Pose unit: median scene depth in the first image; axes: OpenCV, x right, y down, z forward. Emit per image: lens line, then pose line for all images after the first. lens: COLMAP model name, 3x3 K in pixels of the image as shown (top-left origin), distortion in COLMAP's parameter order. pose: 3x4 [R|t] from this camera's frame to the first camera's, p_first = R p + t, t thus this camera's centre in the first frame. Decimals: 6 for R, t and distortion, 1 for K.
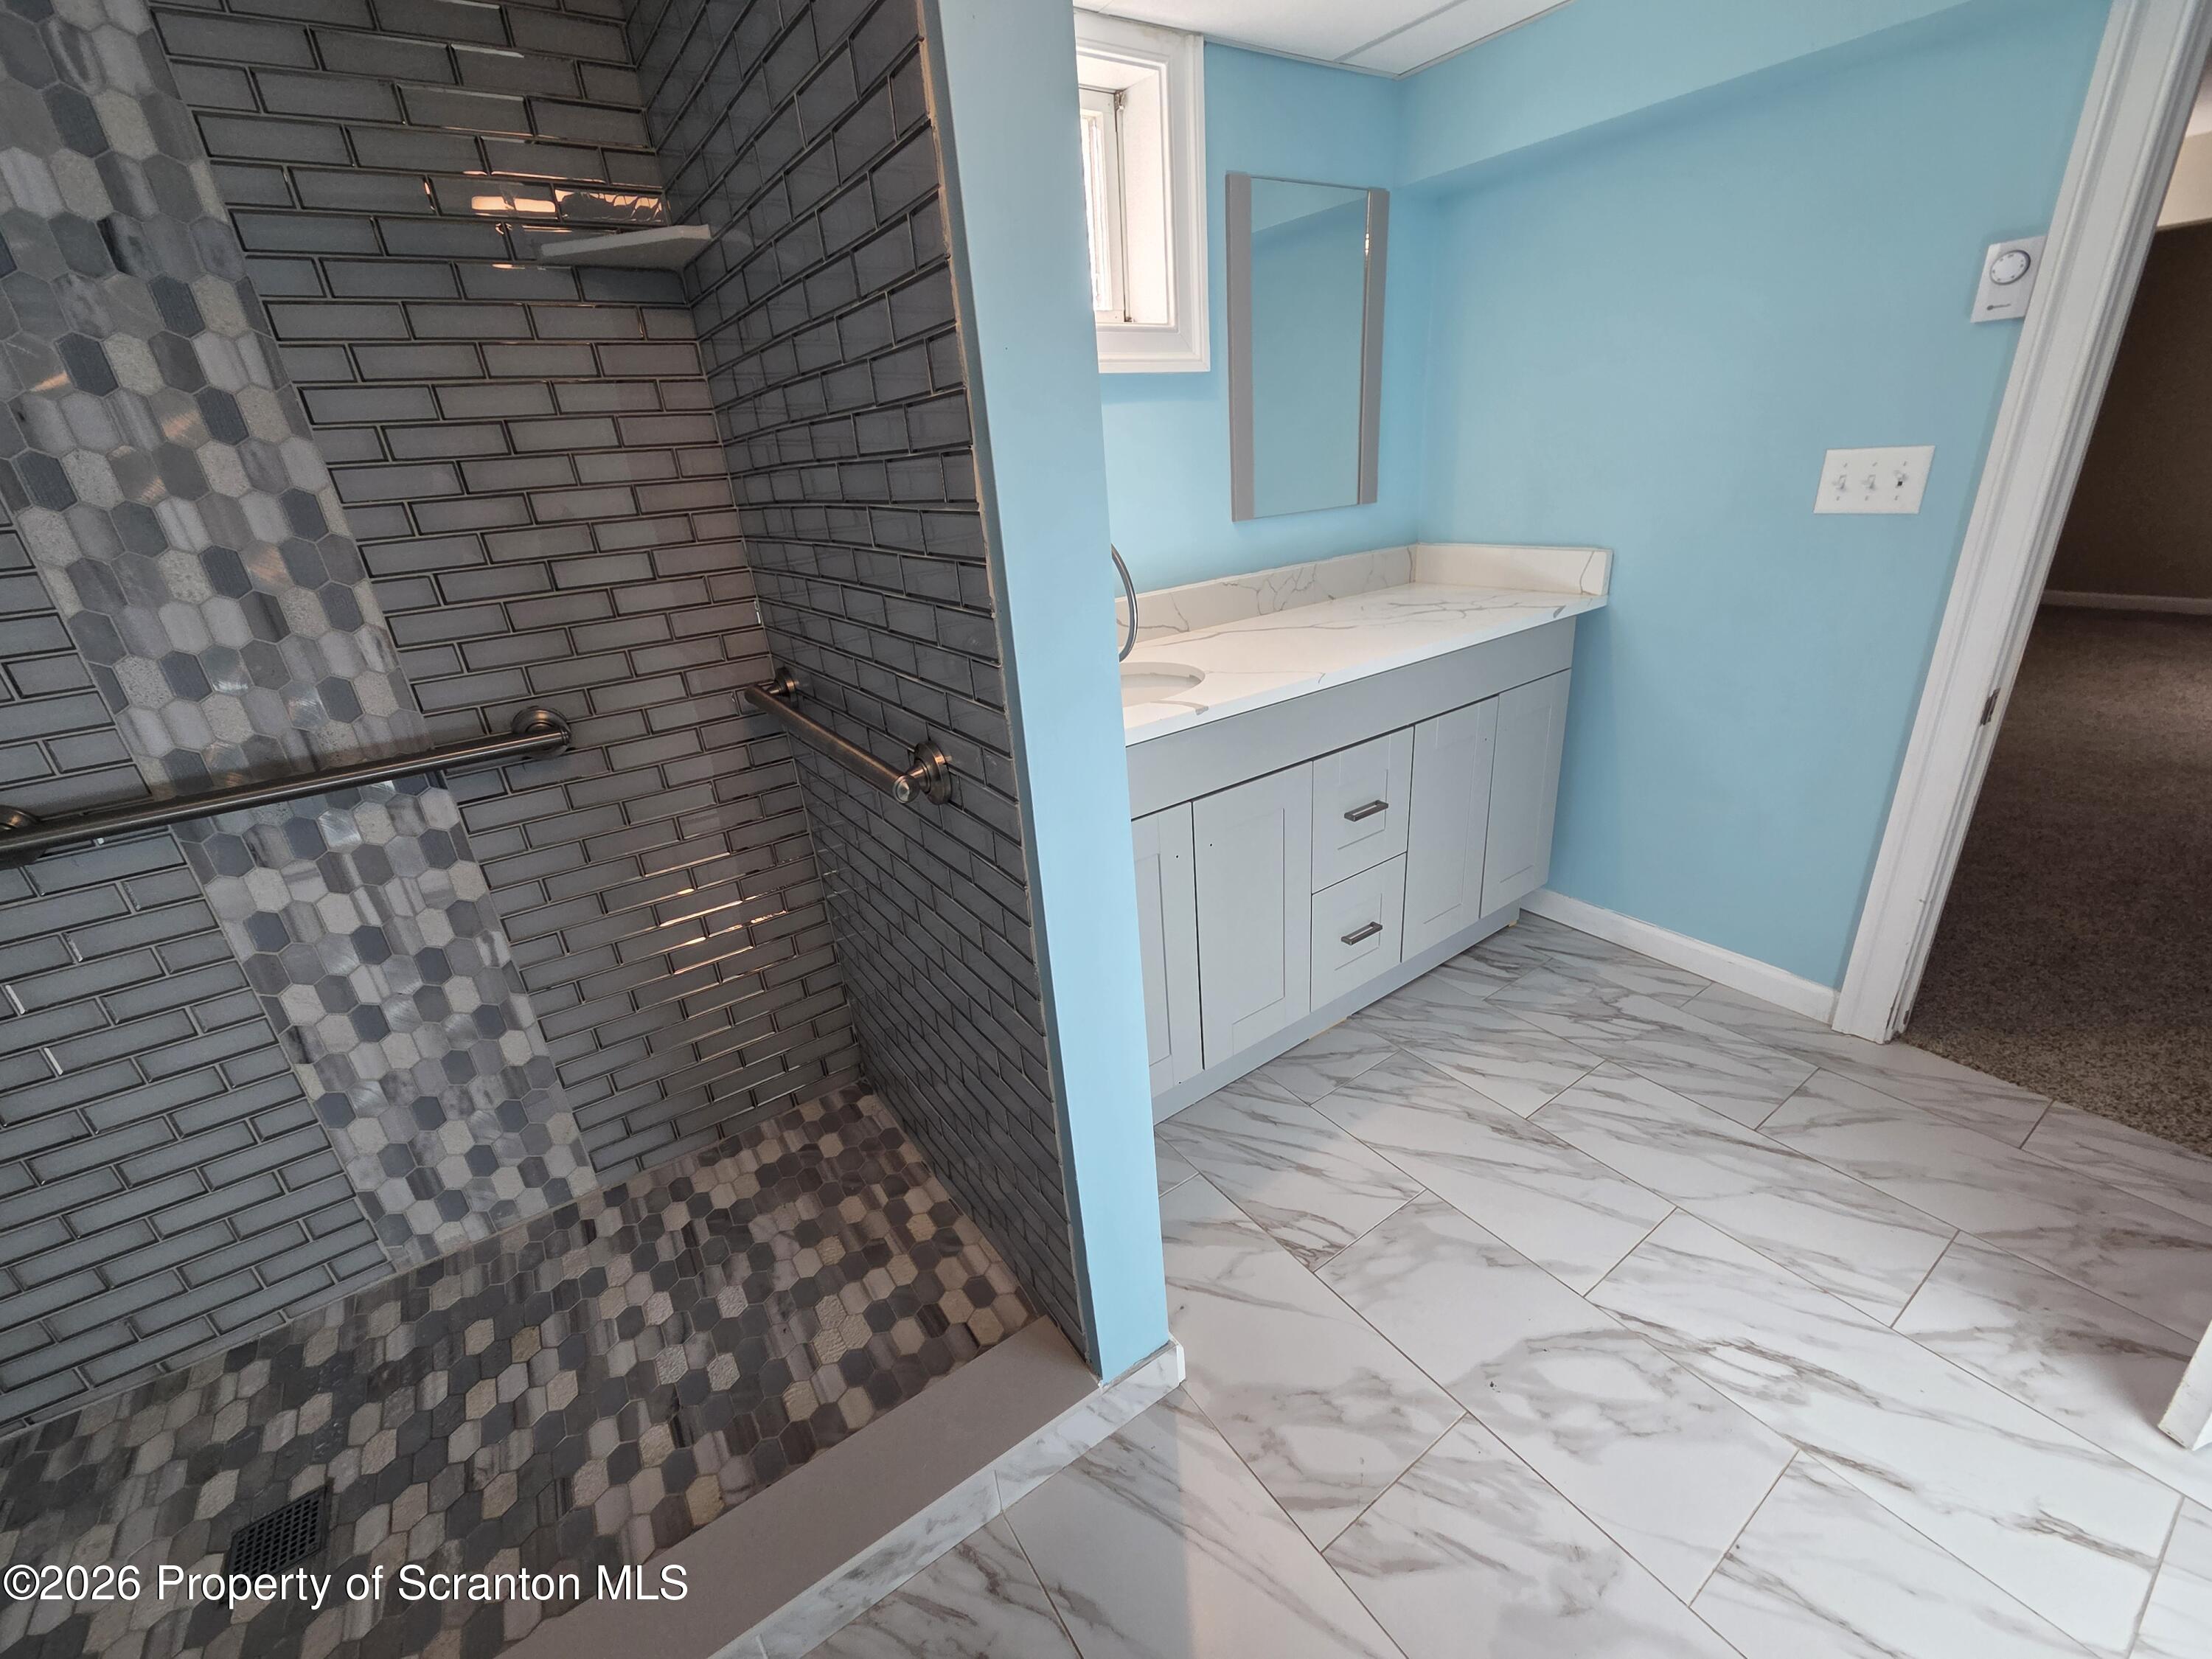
lens RADIAL K [[902.4, 0, 1114.9], [0, 902.4, 830.2], [0, 0, 1]] dist [0.000685, -0.000879]
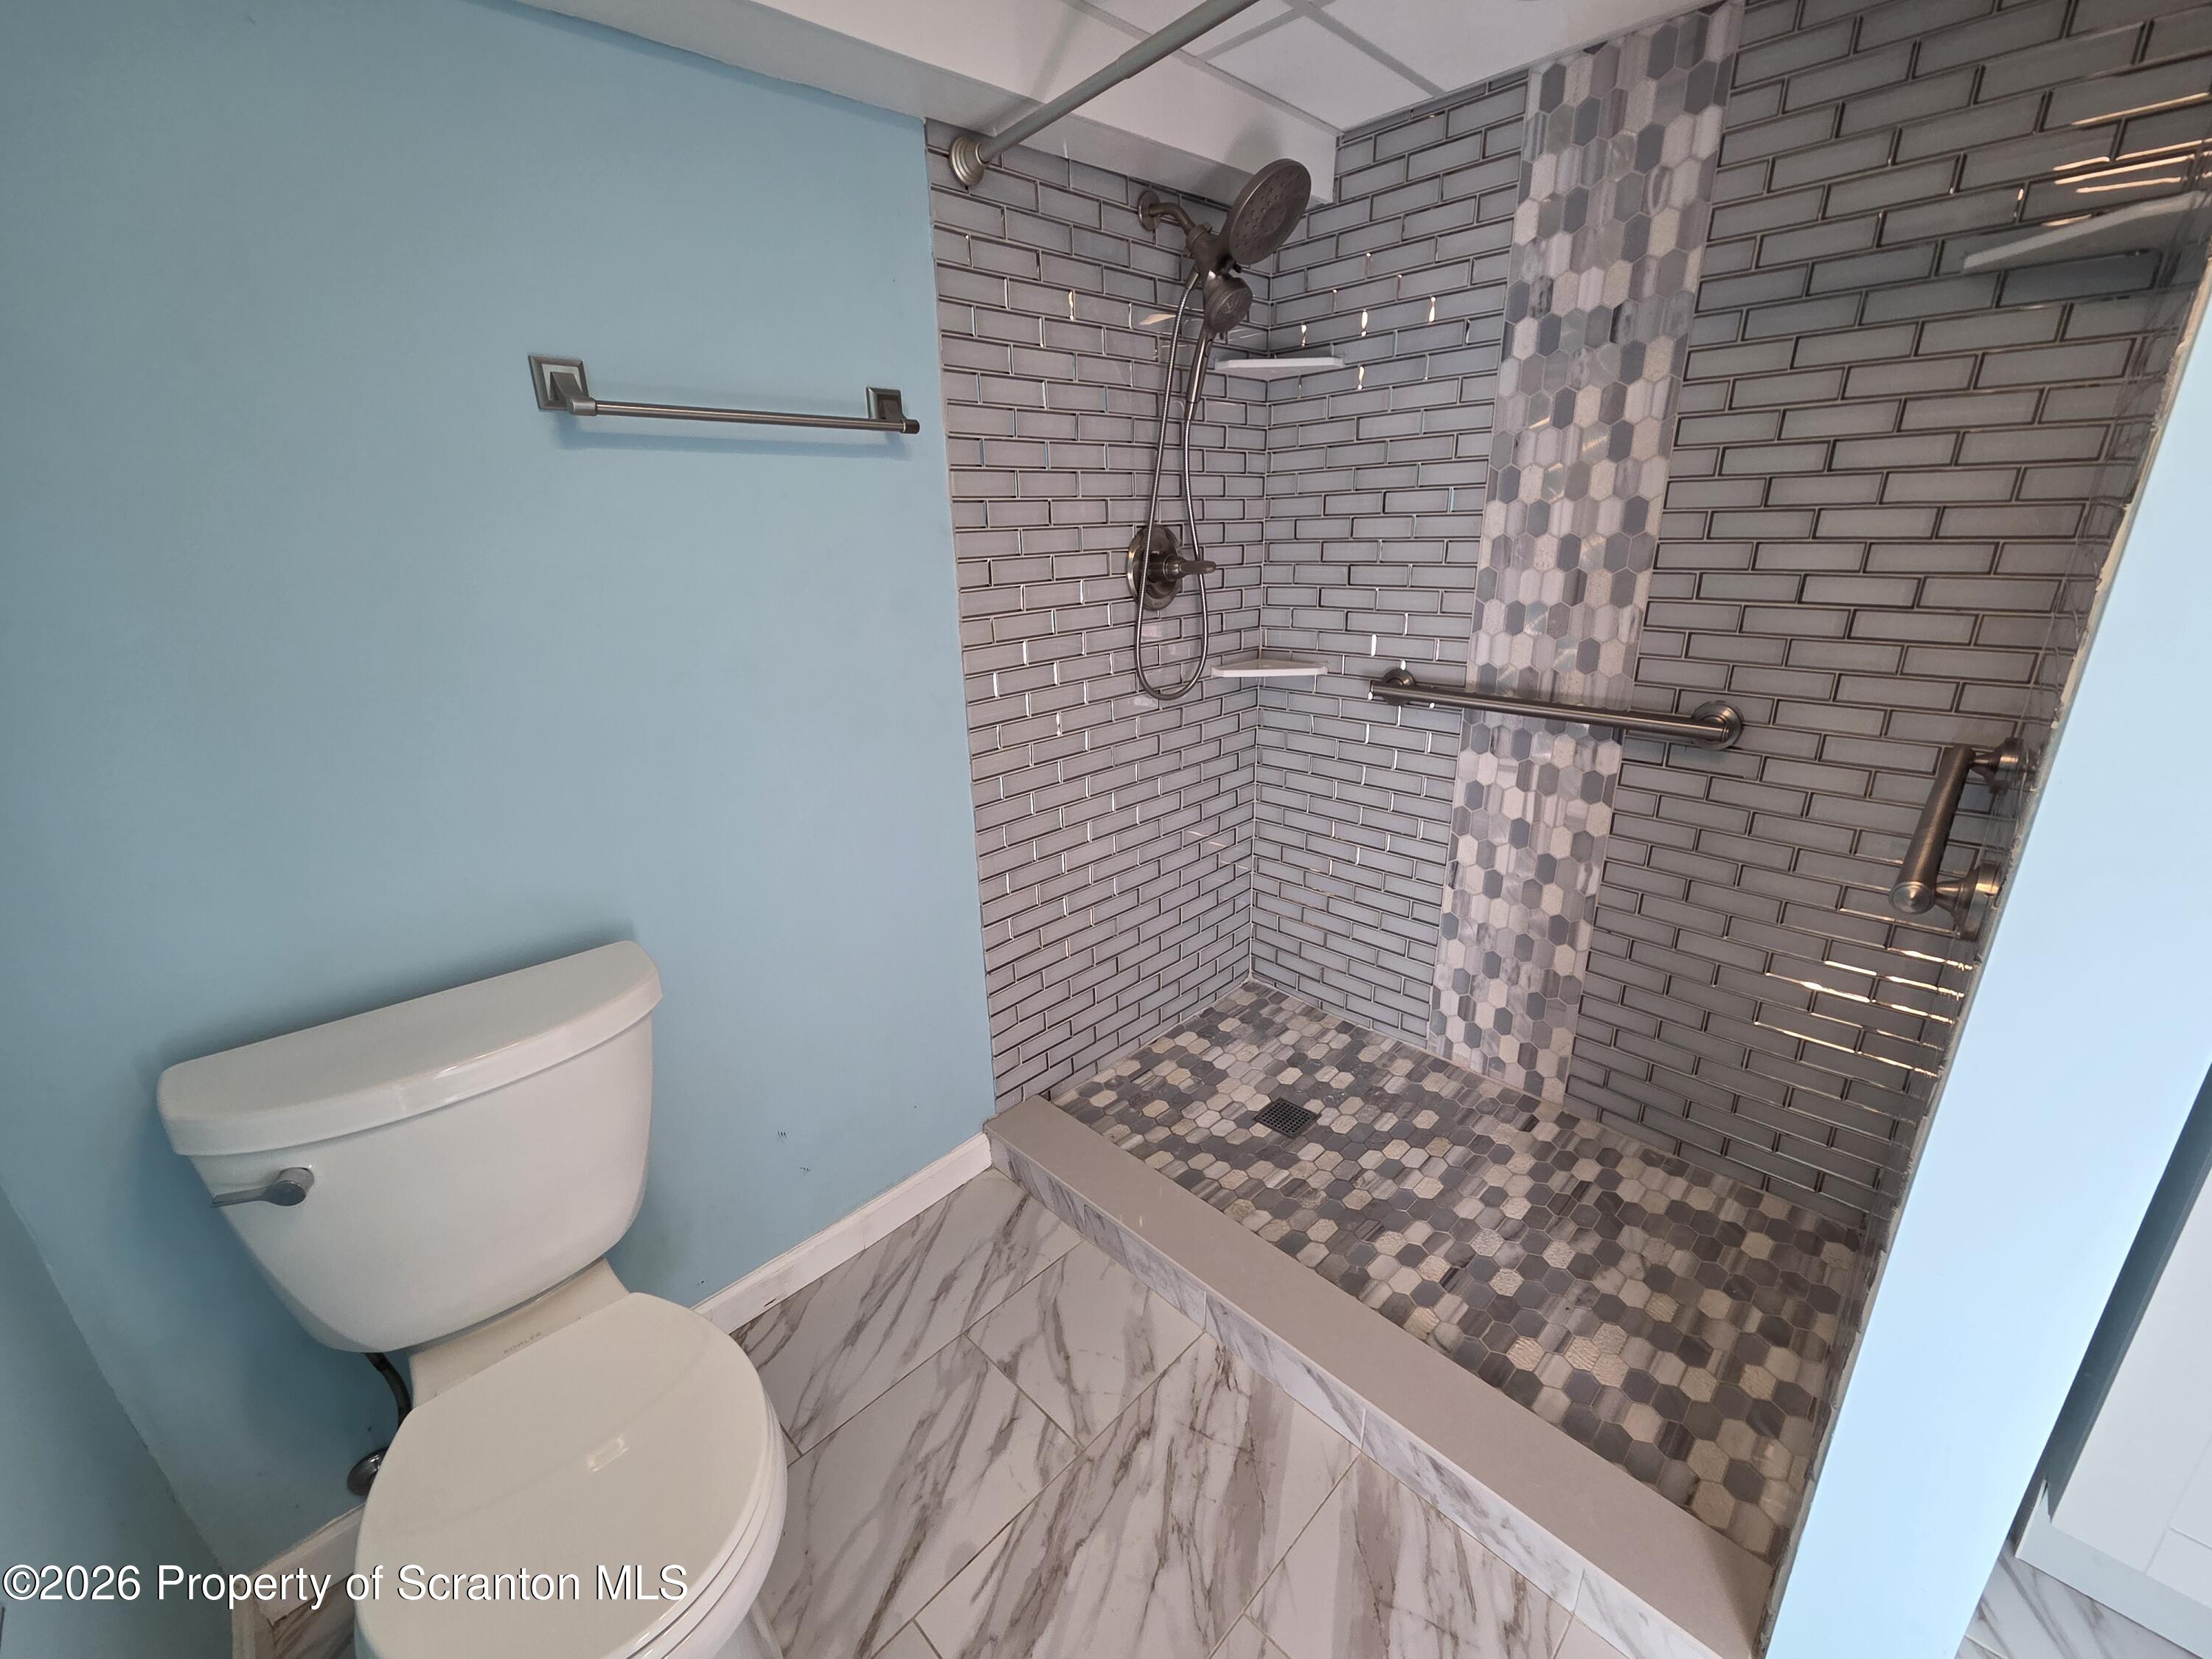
lens RADIAL K [[902.4, 0, 1114.9], [0, 902.4, 830.2], [0, 0, 1]] dist [0.000685, -0.000879]
pose [[0.180760, 0.387516, -0.903968, 0.278145], [-0.366369, 0.879490, 0.303762, -0.064520], [0.912743, 0.276278, 0.300950, 0.047253]]
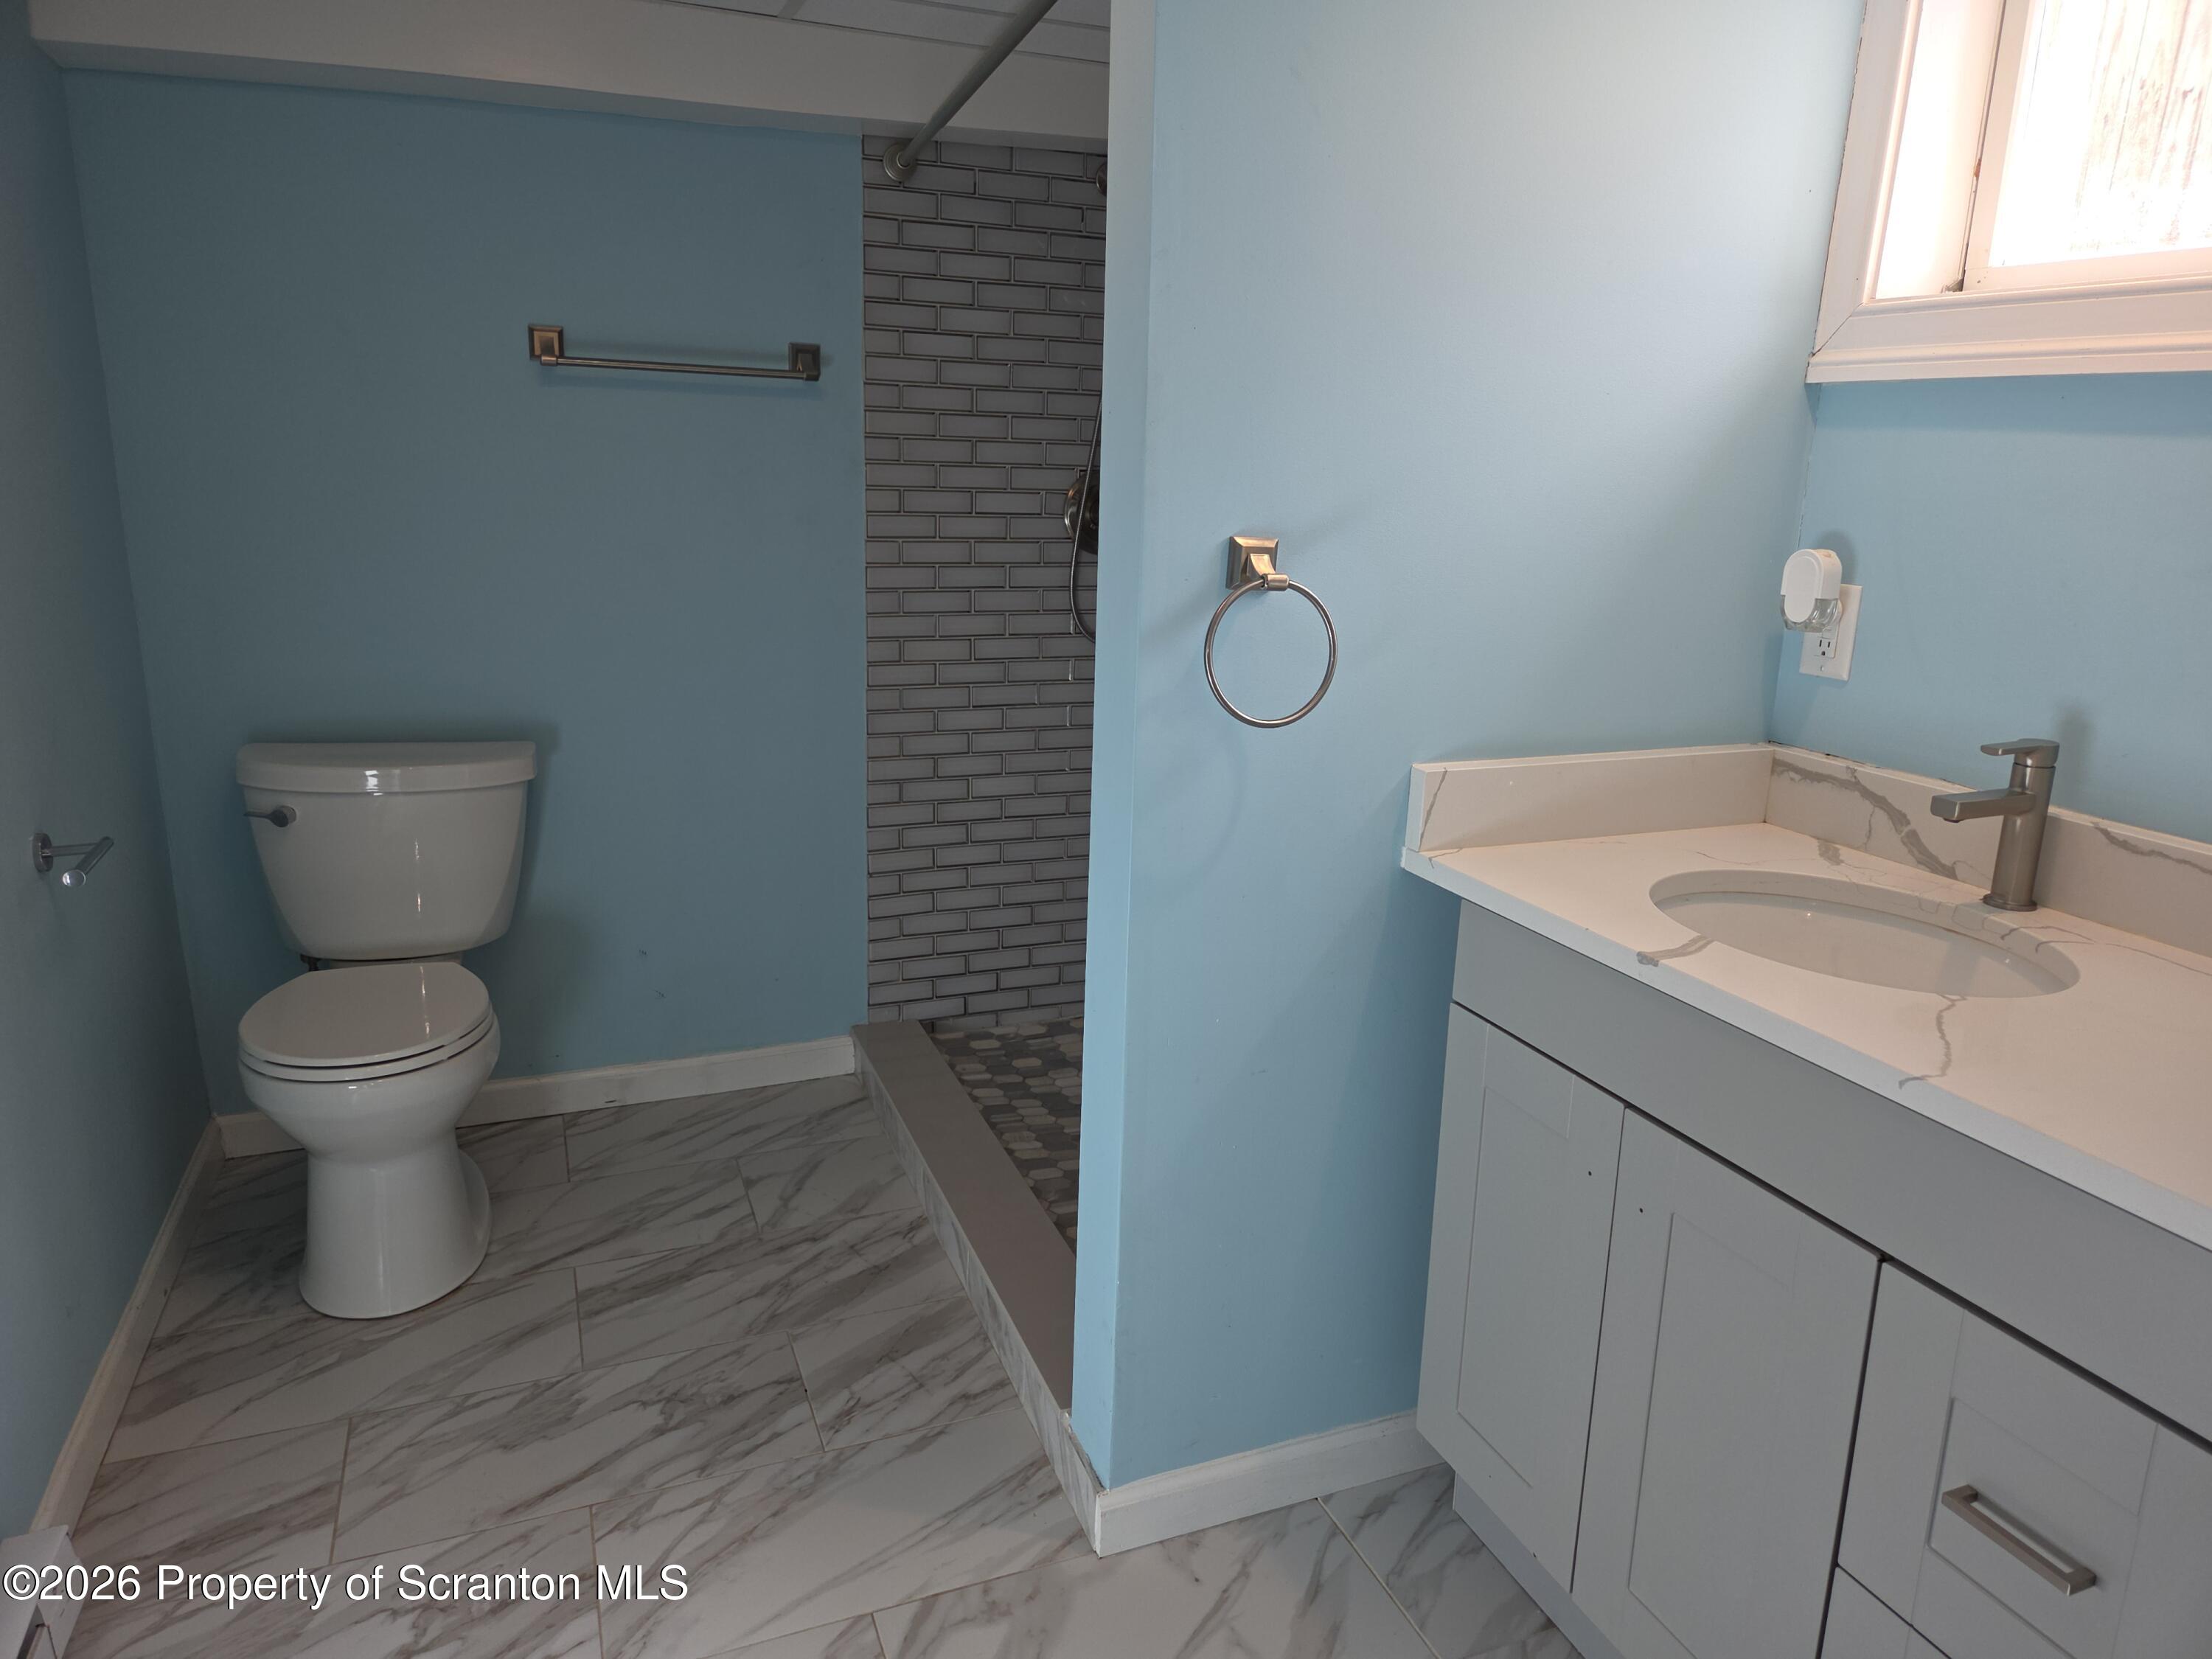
lens RADIAL K [[1469.1, 0, 1116.8], [0, 1469.1, 826.8], [0, 0, 1]] dist [0.063565, -0.051015]
pose [[-0.232880, 0.301806, -0.924489, 1.086047], [-0.384879, 0.844409, 0.372615, -0.450168], [0.893104, 0.442591, -0.080488, 0.798244]]
